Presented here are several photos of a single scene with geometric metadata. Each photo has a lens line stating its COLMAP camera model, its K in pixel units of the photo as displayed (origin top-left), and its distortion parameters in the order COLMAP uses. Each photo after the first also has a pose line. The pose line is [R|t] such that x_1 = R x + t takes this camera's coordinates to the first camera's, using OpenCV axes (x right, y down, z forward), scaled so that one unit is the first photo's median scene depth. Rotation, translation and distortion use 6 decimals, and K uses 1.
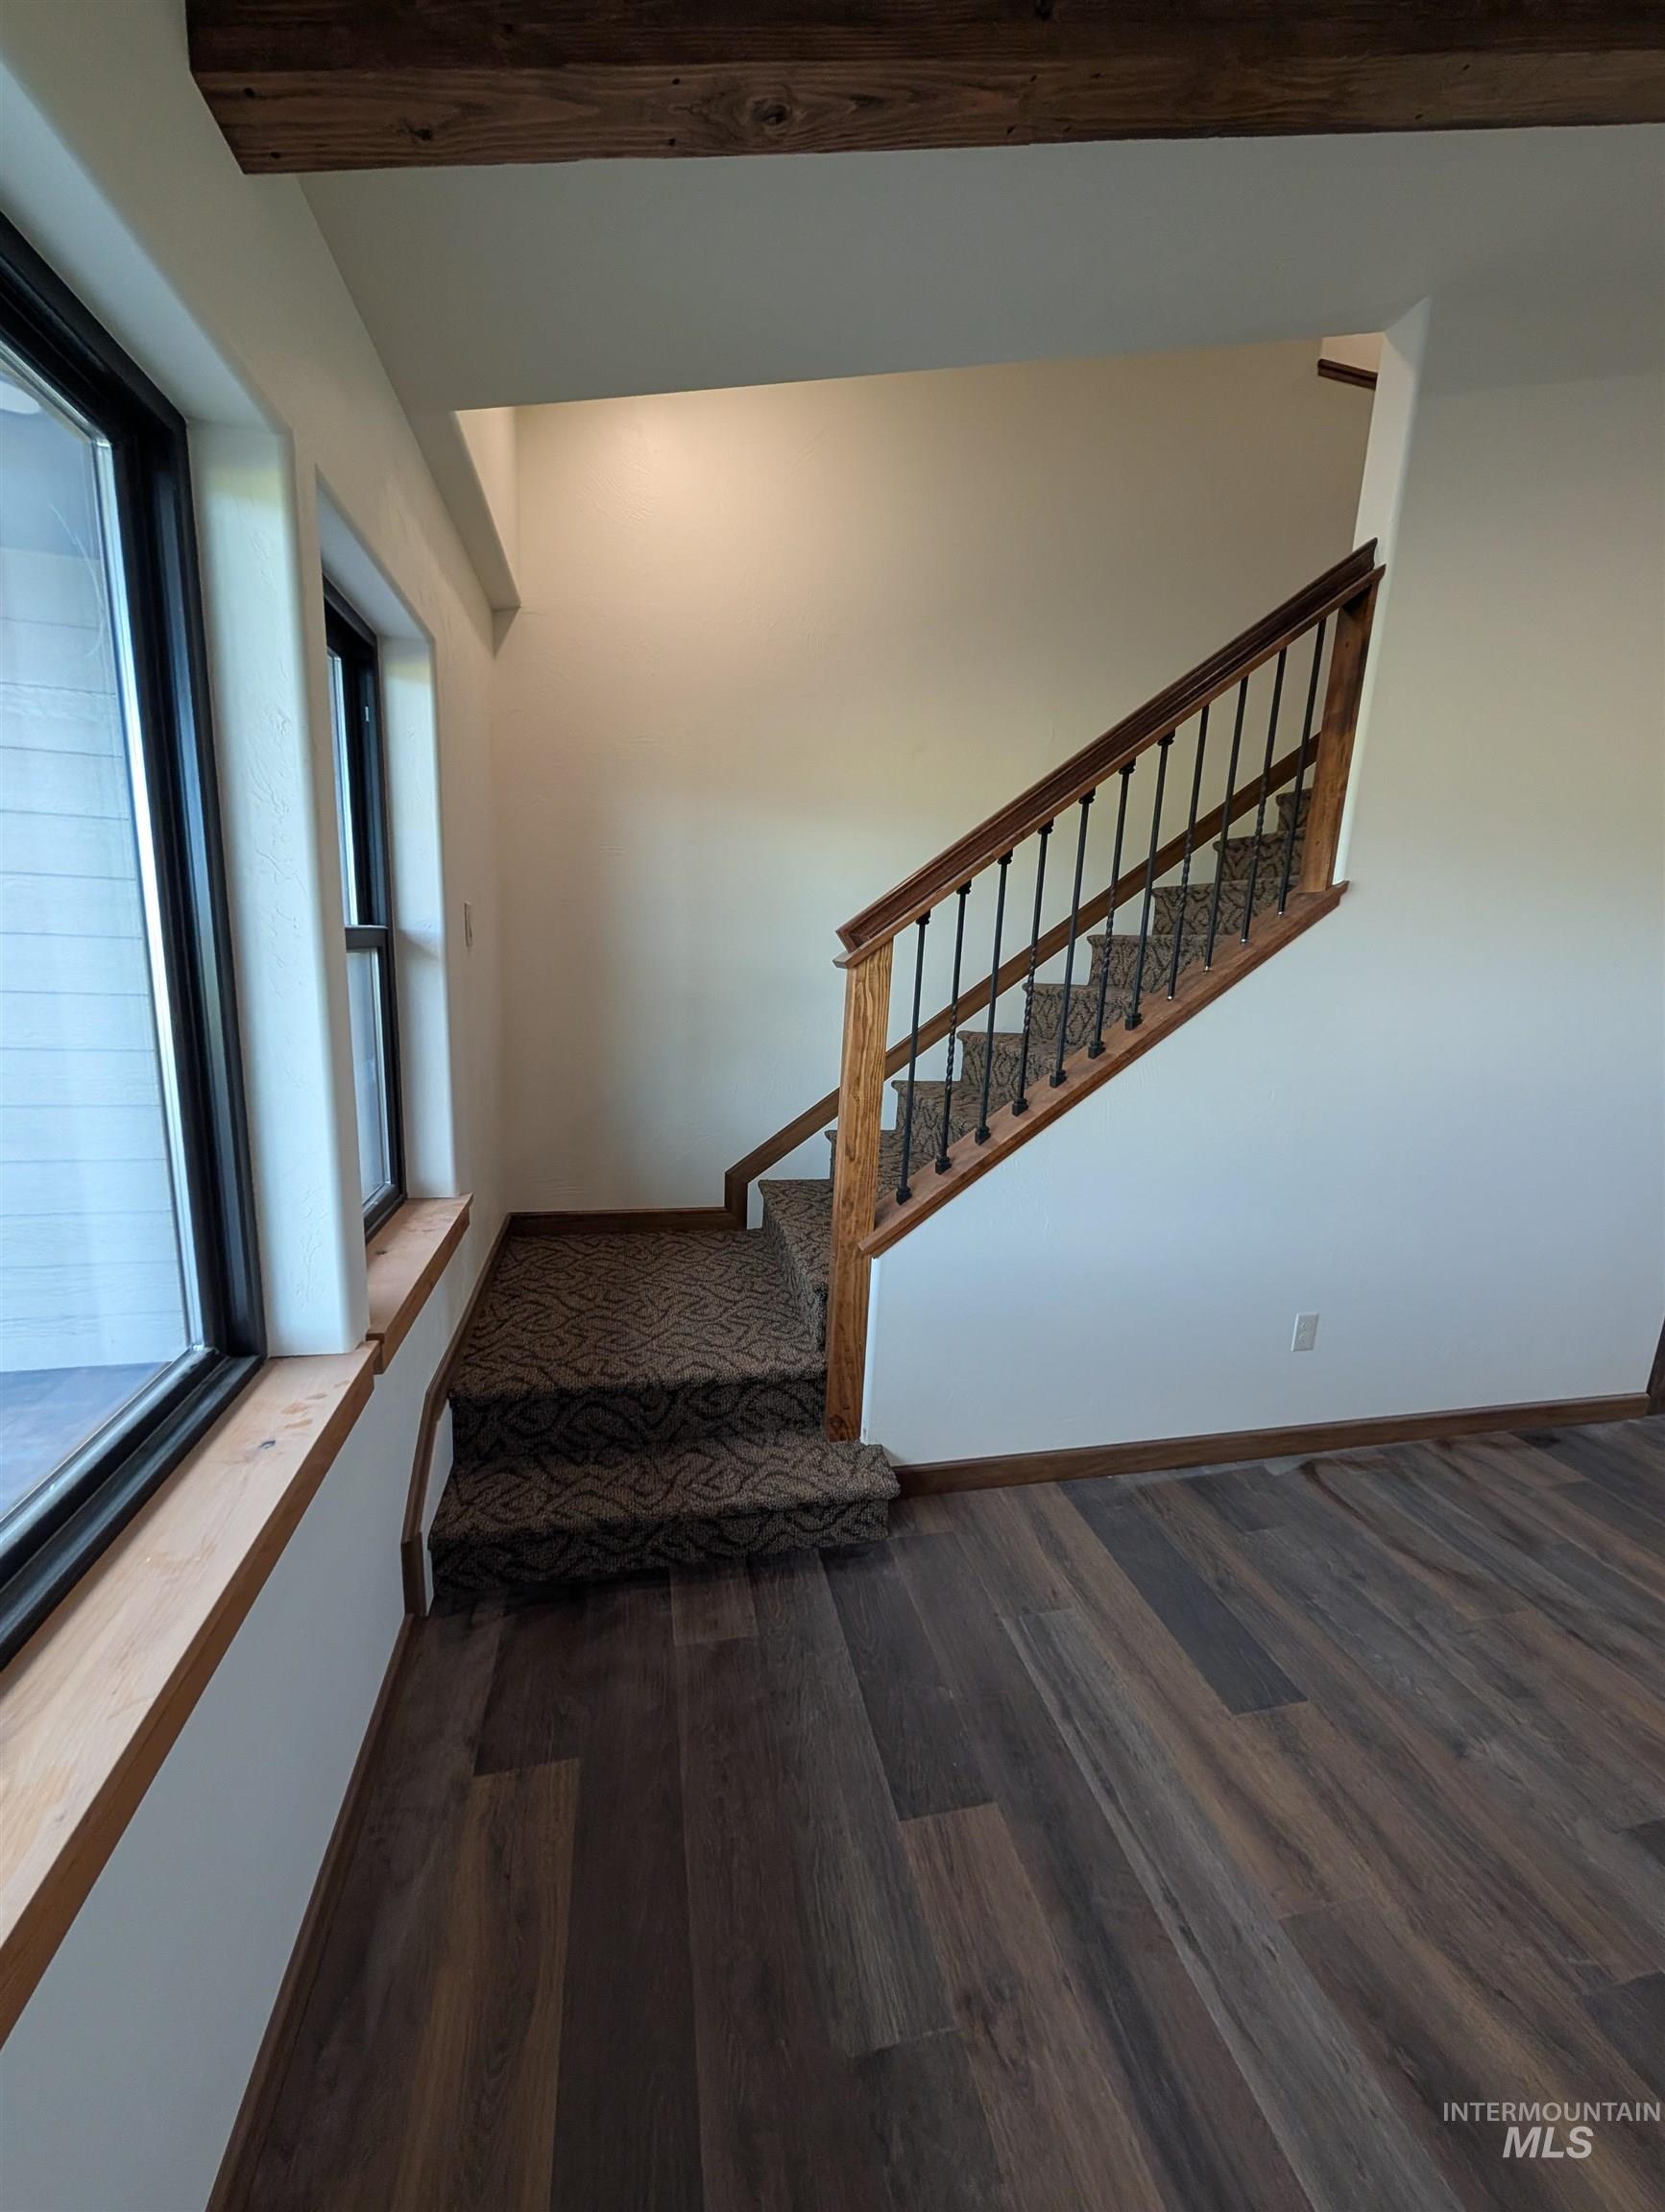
lens RADIAL K [[834.8, 0, 834.7], [0, 834.8, 1106.5], [0, 0, 1]] dist [0.000544, 0.000132]
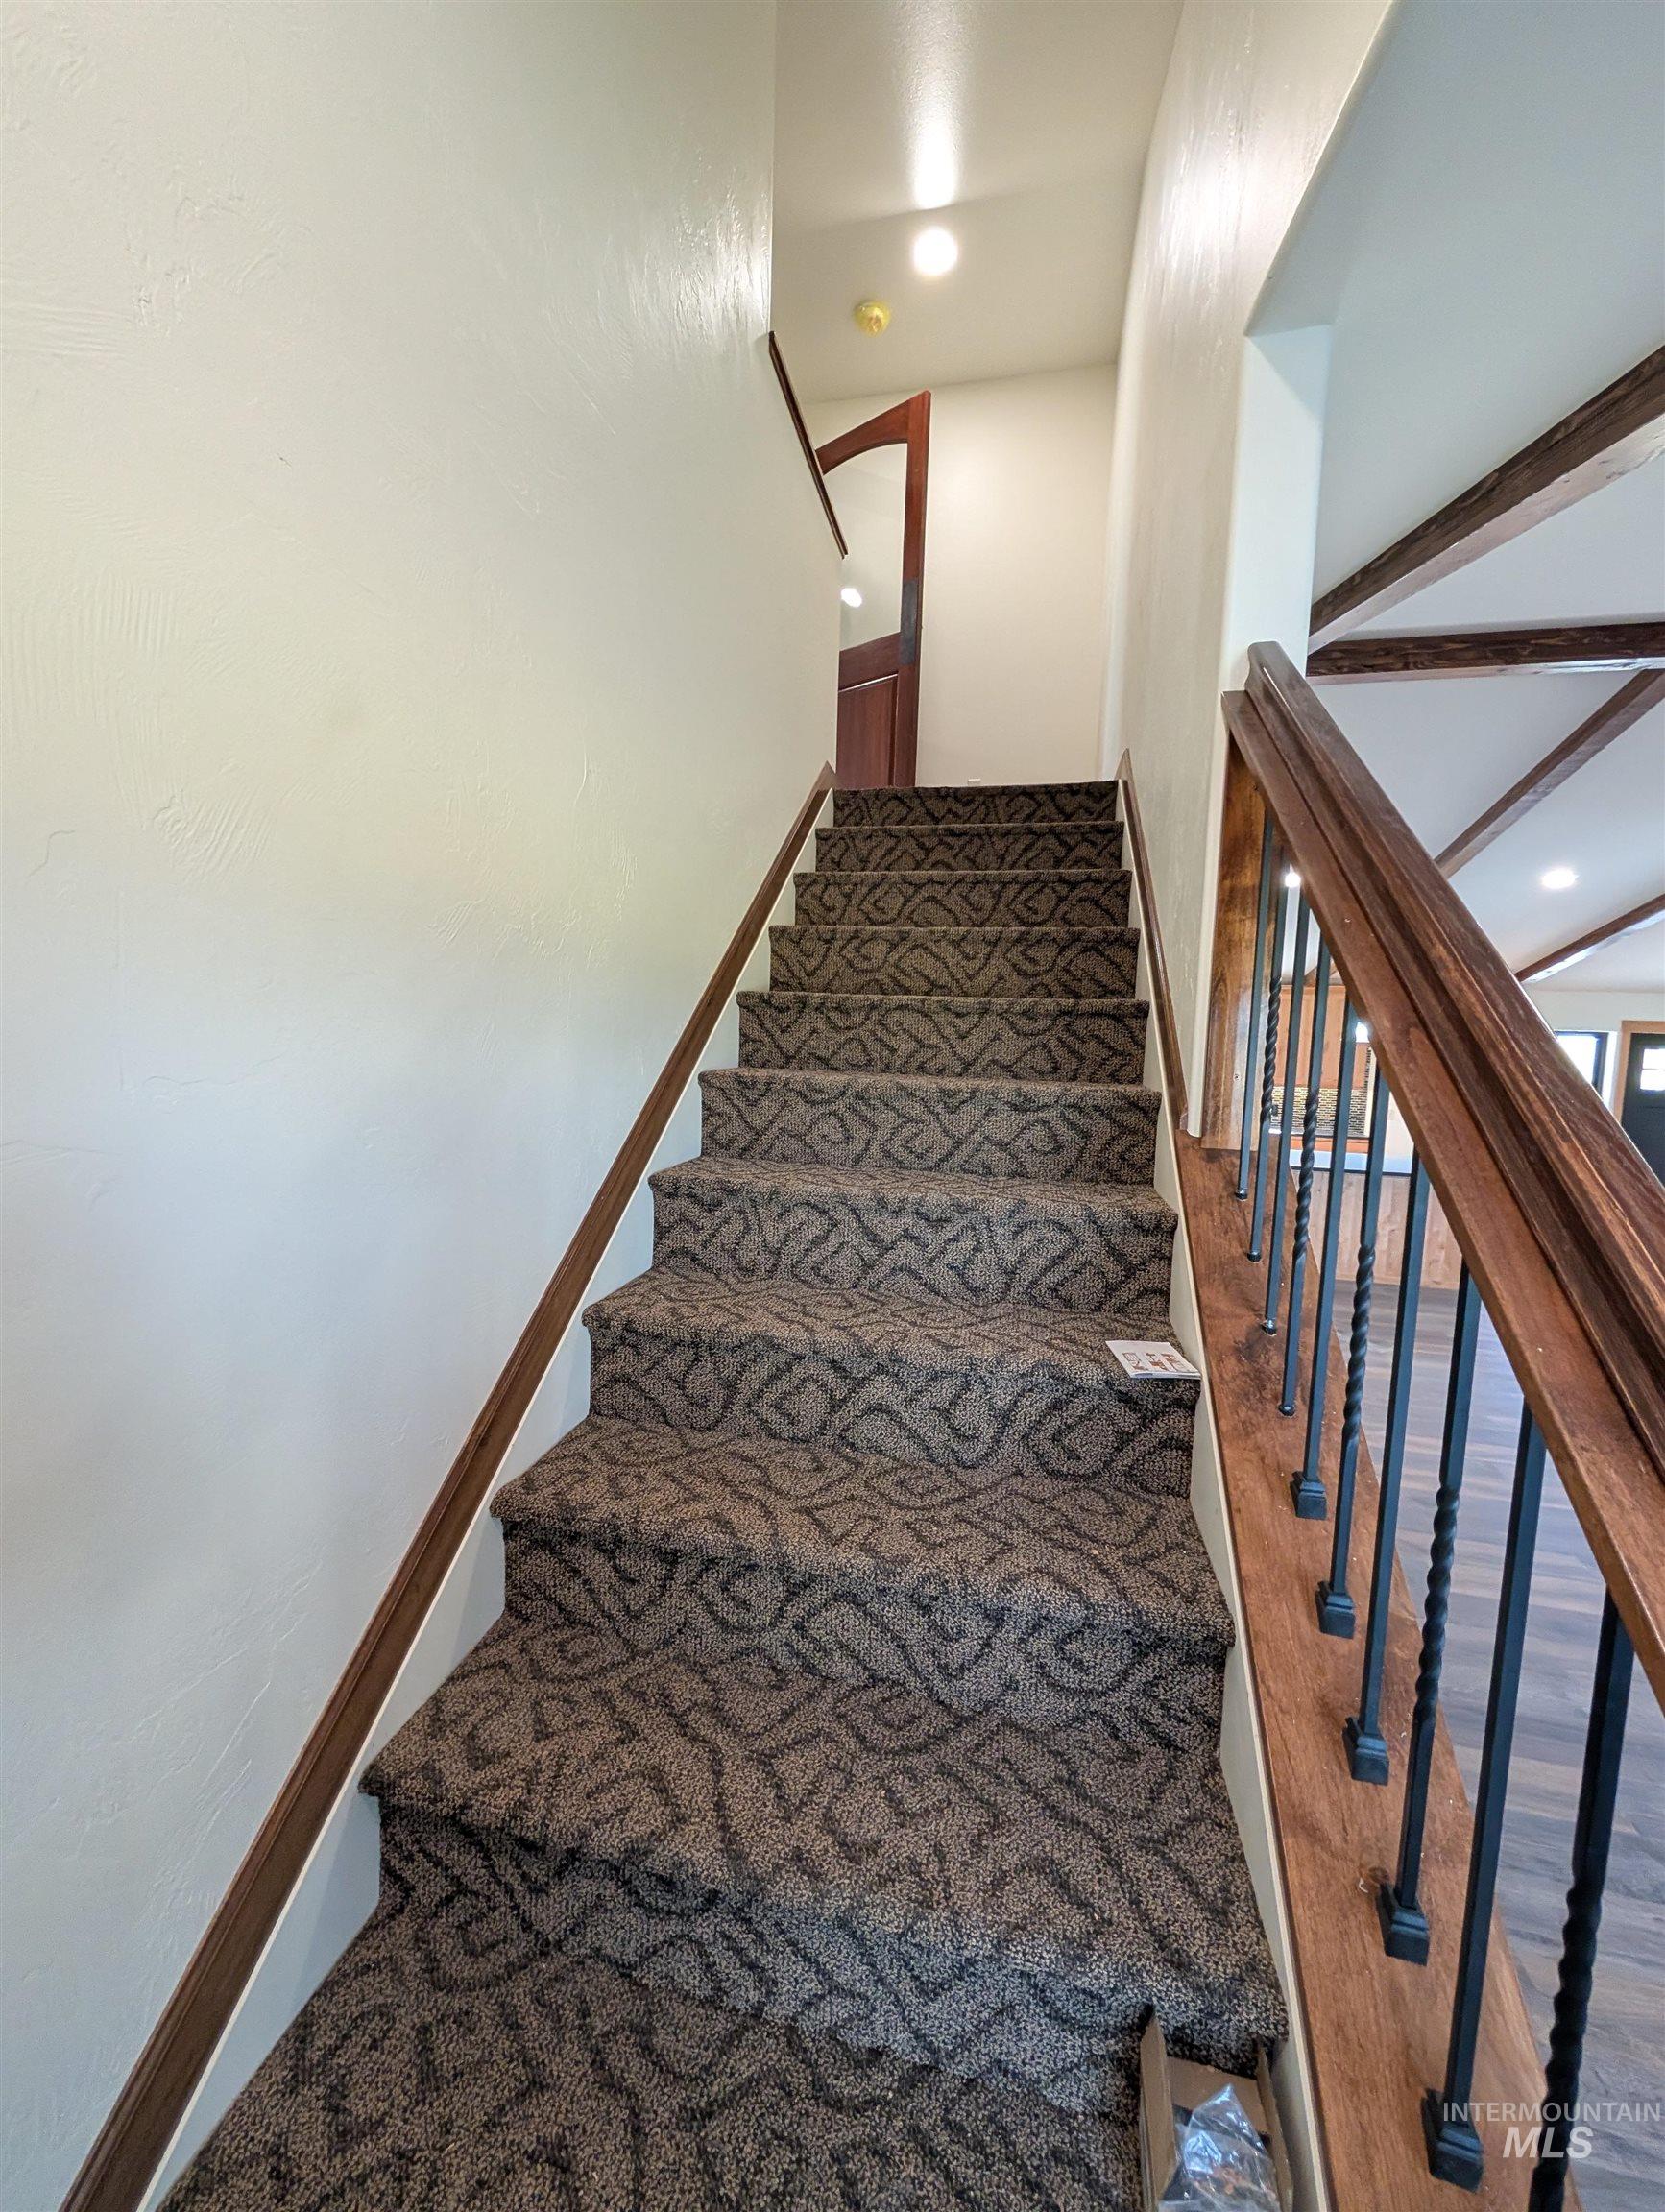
lens RADIAL K [[834.8, 0, 831.4], [0, 834.8, 1104.3], [0, 0, 1]] dist [0.000544, 0.000132]
pose [[0.416836, -0.128548, 0.899846, -0.111805], [0.163046, 0.984468, 0.065108, -0.284931], [-0.894239, 0.119577, 0.431321, 0.728937]]
